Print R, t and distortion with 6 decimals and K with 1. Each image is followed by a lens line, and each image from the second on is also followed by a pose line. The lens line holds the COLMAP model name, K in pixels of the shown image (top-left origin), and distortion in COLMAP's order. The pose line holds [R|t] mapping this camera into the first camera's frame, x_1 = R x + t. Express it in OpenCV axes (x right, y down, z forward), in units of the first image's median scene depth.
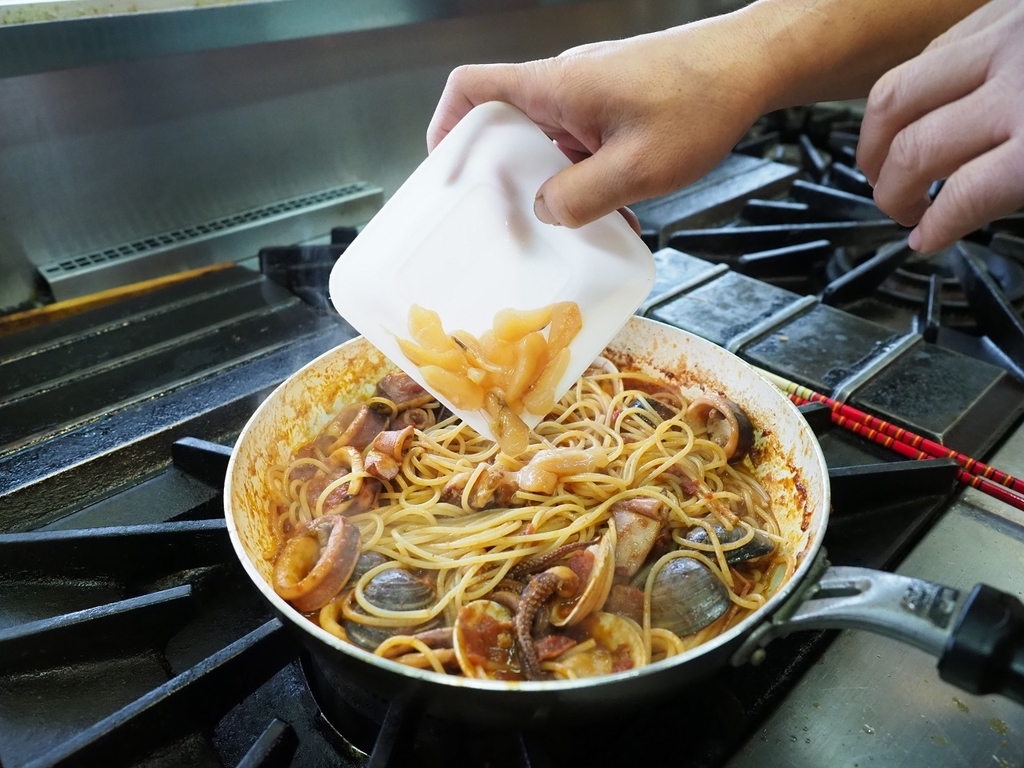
lens RADIAL K [[727.5, 0, 512.0], [0, 727.5, 384.0], [0, 0, 1]] dist [-0.001362, 0.000269]
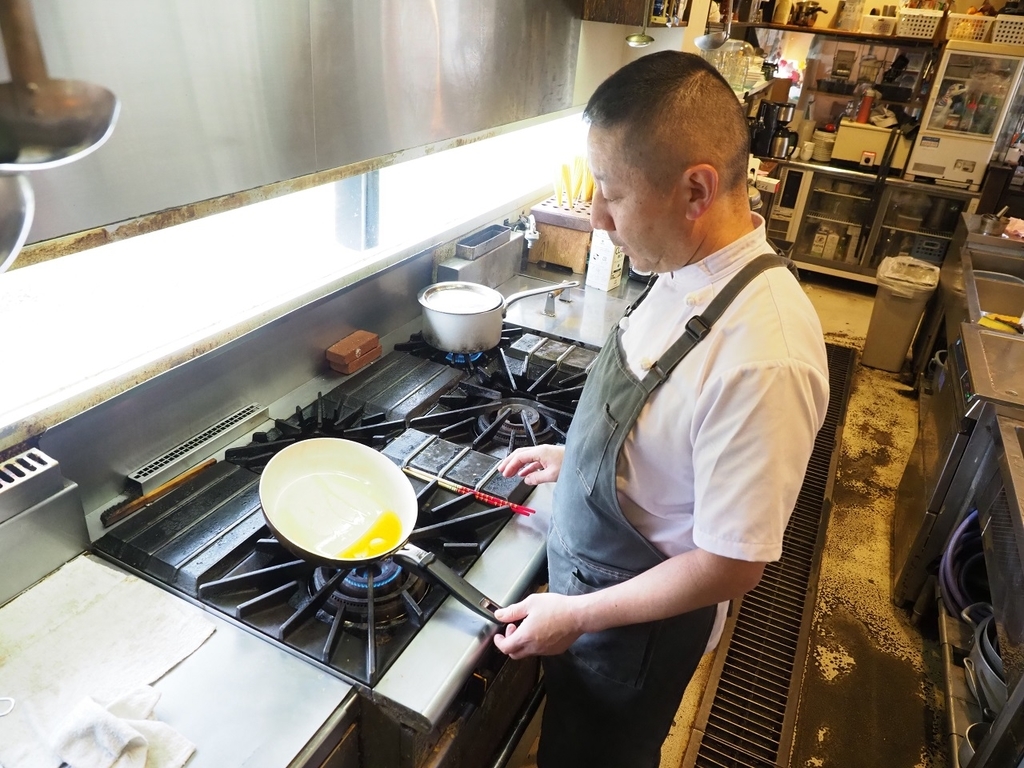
lens RADIAL K [[727.5, 0, 512.0], [0, 727.5, 384.0], [0, 0, 1]] dist [-0.001362, 0.000269]
pose [[0.921910, -0.091952, 0.376333, -0.582169], [0.118377, 0.991825, -0.047651, -0.289947], [-0.368874, 0.088480, 0.925258, -2.149856]]
